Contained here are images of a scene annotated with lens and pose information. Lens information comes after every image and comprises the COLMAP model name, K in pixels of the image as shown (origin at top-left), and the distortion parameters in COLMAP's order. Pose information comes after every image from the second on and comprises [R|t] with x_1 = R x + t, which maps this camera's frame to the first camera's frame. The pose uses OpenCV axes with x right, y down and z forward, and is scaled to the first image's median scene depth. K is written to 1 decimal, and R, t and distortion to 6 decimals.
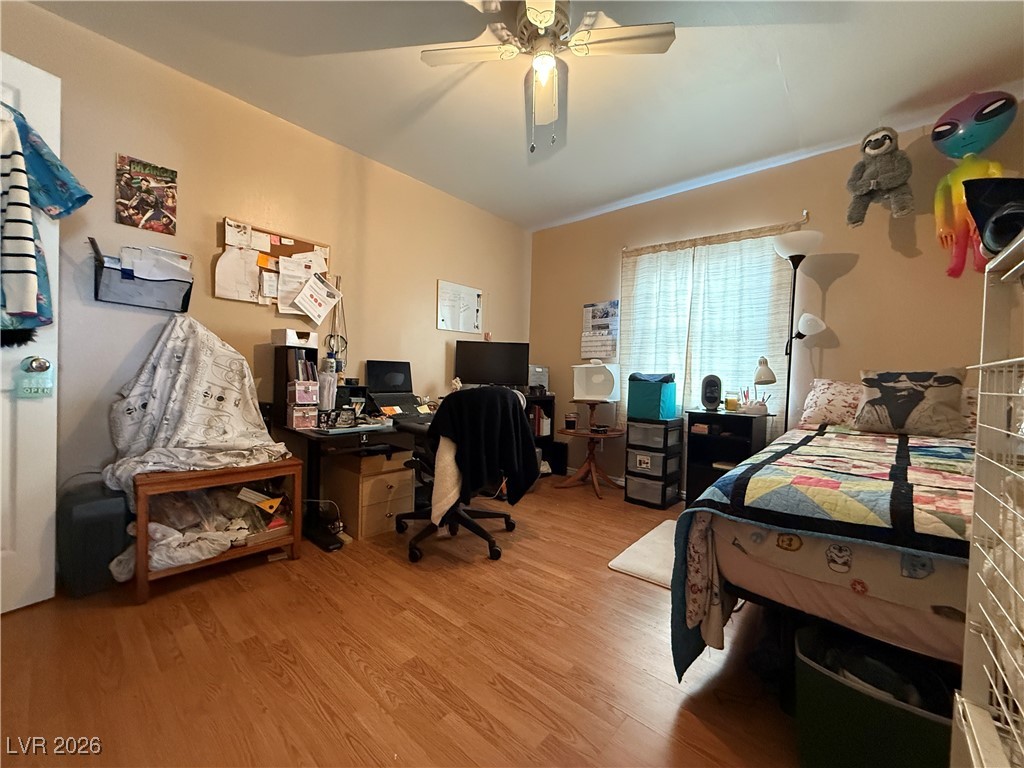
lens RADIAL K [[407.1, 0, 512.3], [0, 407.1, 387.7], [0, 0, 1]] dist [0.000434, -0.000377]
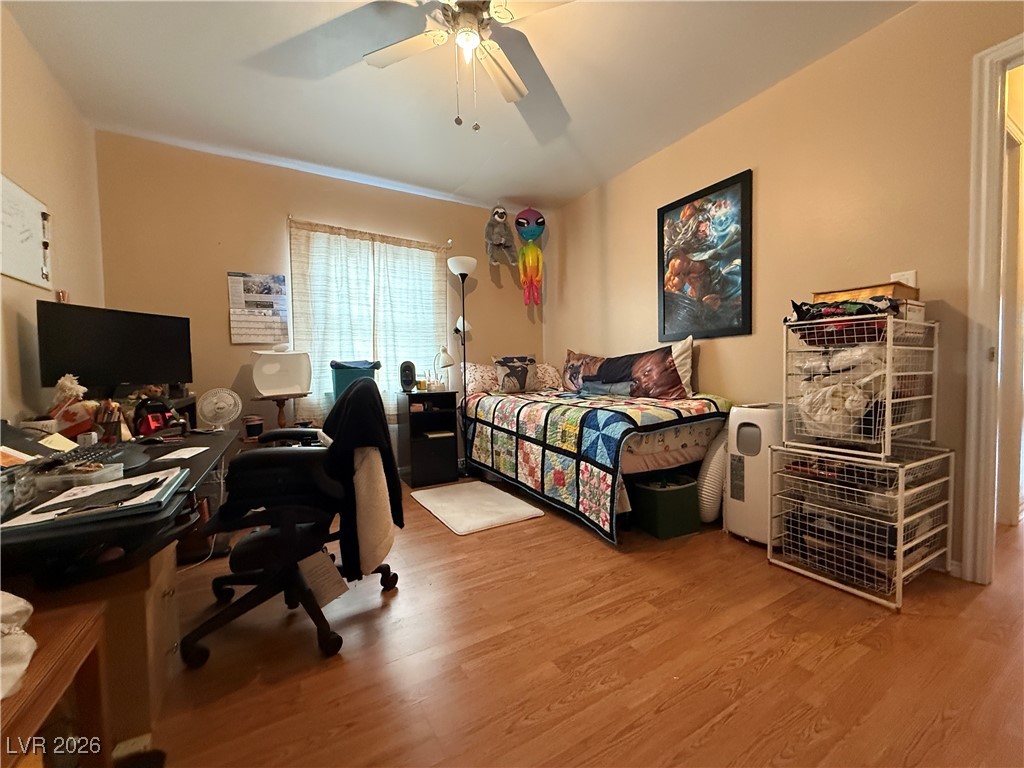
lens RADIAL K [[407.1, 0, 511.0], [0, 407.1, 386.6], [0, 0, 1]] dist [0.000434, -0.000377]
pose [[0.312419, -0.074152, 0.947046, -0.477701], [0.052686, 0.996767, 0.060664, -0.012462], [-0.948482, 0.030943, 0.315316, 0.336224]]
